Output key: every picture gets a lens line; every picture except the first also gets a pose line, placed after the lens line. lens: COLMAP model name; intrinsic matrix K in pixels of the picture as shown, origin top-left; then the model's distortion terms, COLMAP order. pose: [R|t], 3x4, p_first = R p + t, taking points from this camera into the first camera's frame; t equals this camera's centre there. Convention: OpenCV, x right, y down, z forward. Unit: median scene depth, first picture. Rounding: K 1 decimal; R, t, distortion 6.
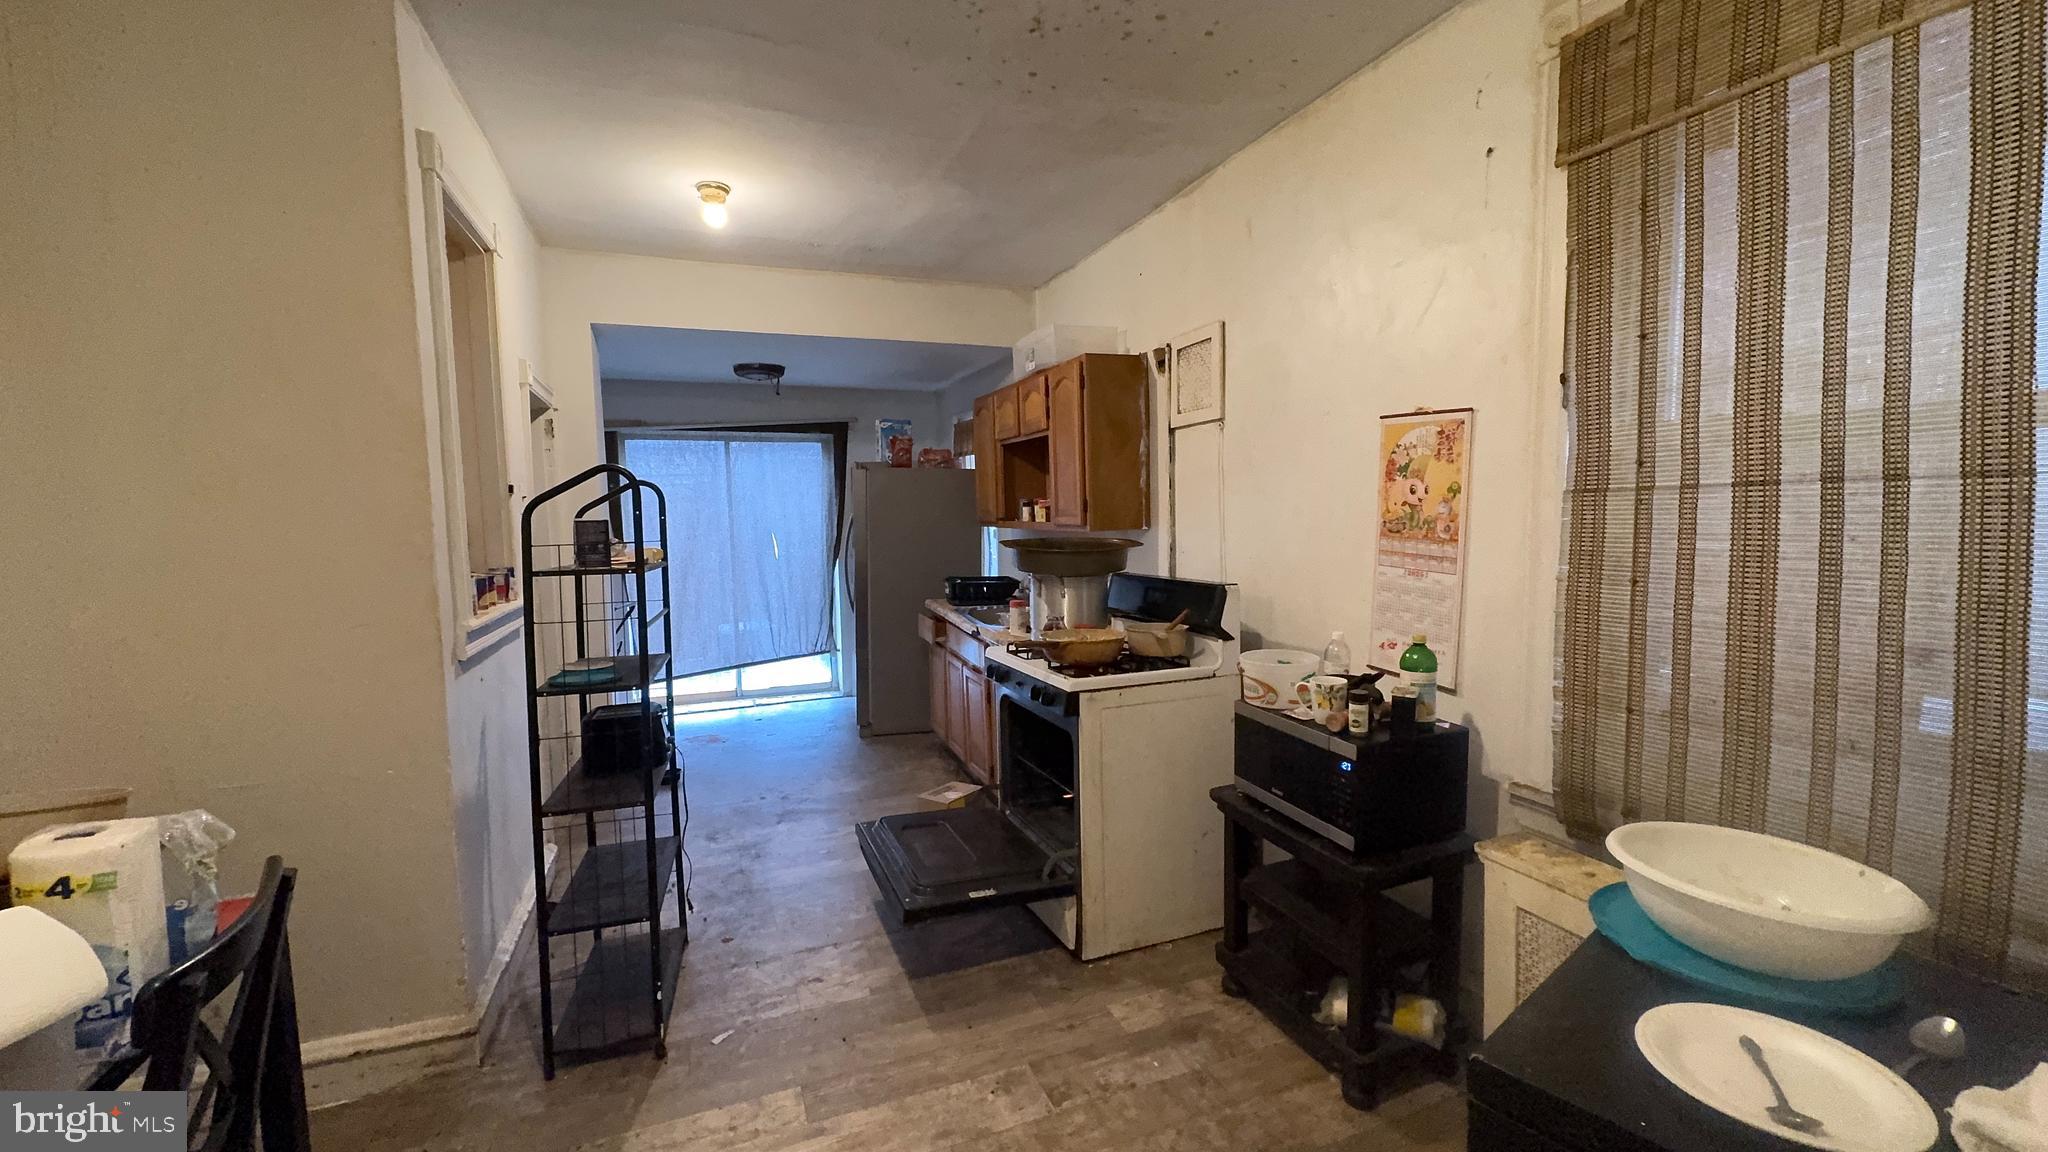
lens RADIAL K [[814.6, 0, 1023.9], [0, 814.6, 563.8], [0, 0, 1]] dist [-0.001577, 0.000001]
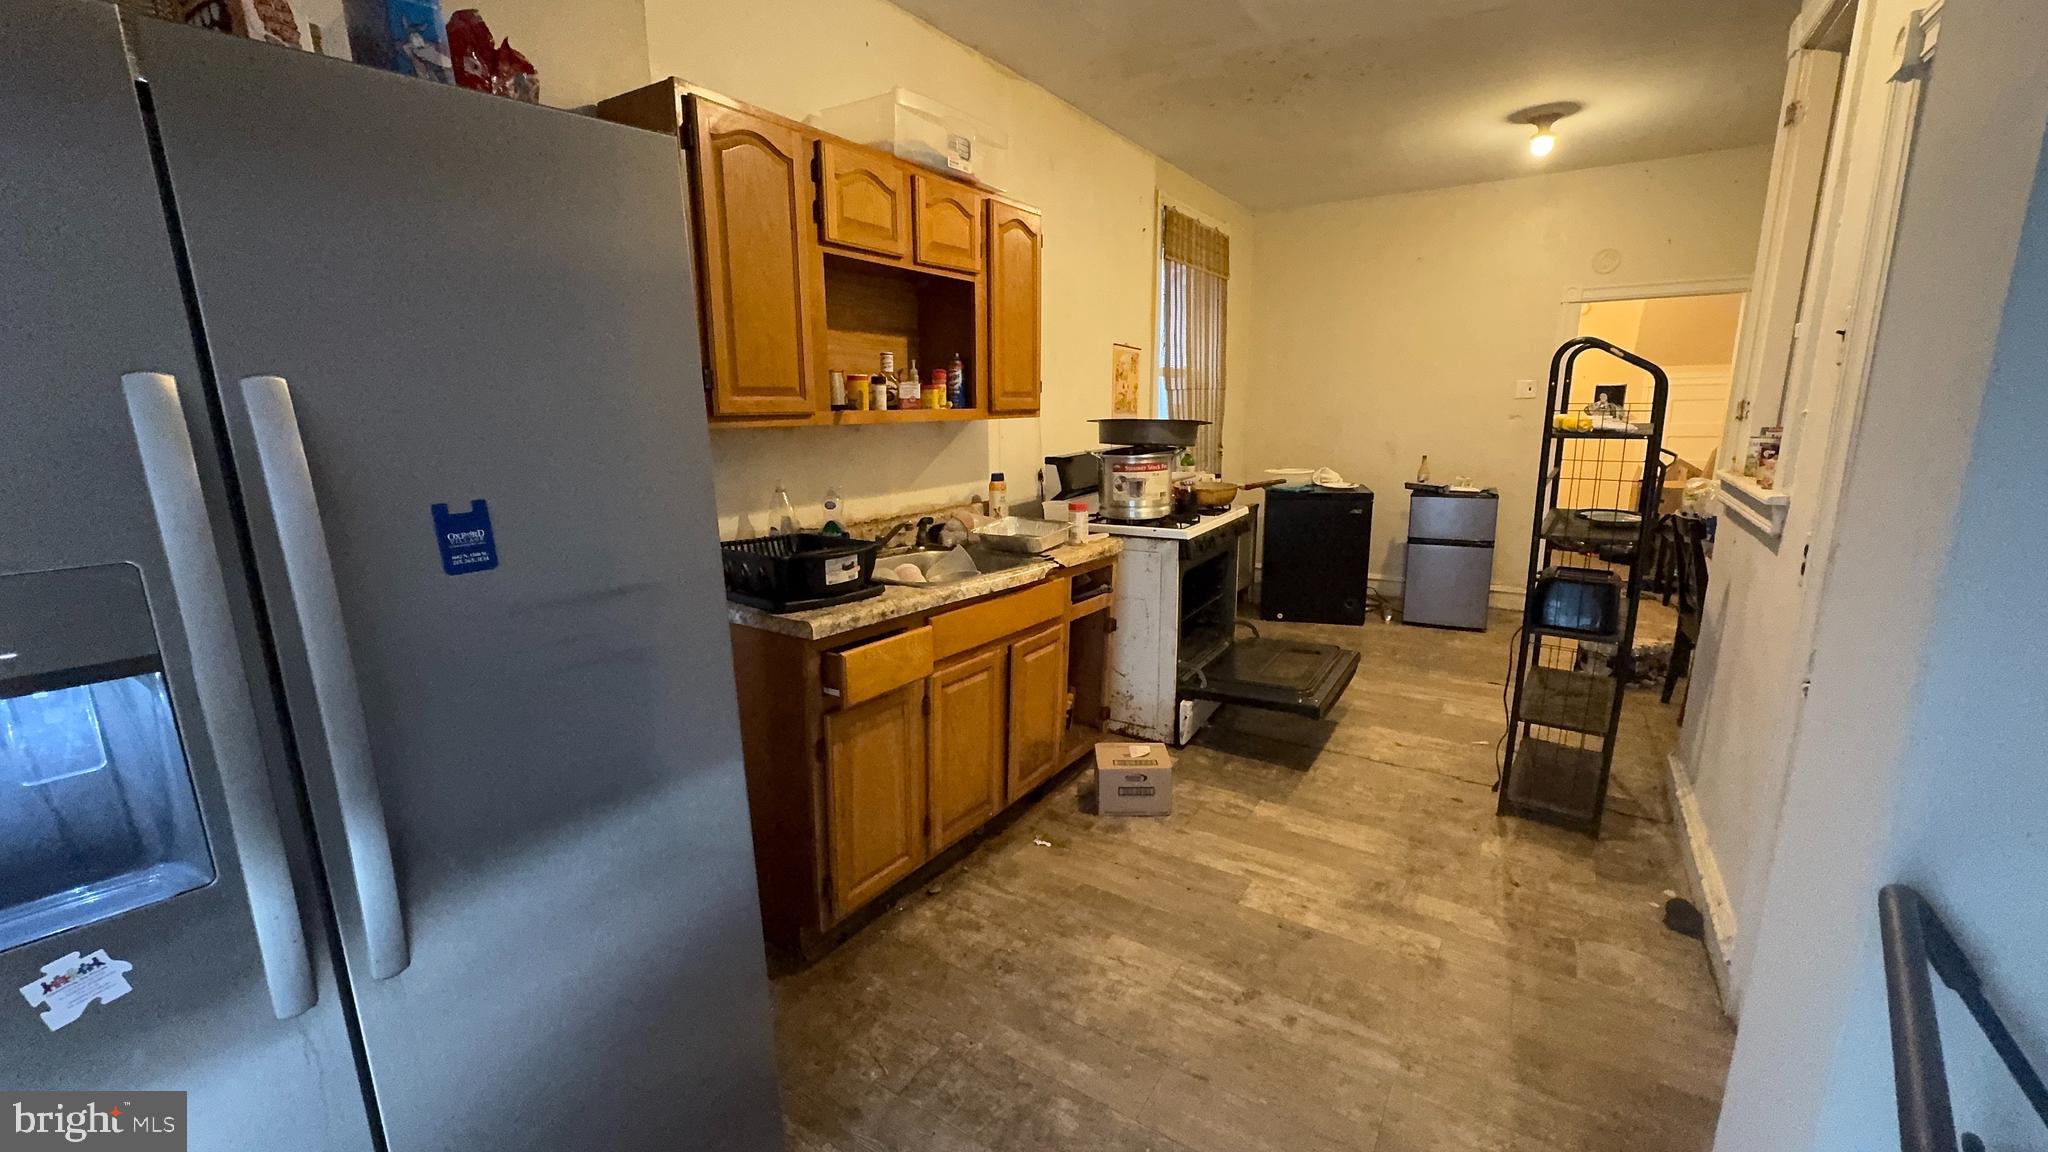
lens RADIAL K [[814.6, 0, 1027.2], [0, 814.6, 575.9], [0, 0, 1]] dist [-0.001577, 0.000001]
pose [[-0.582769, -0.143427, 0.799881, -0.846377], [0.081602, 0.968998, 0.233203, -0.105326], [-0.808531, 0.201175, -0.552998, 1.988332]]
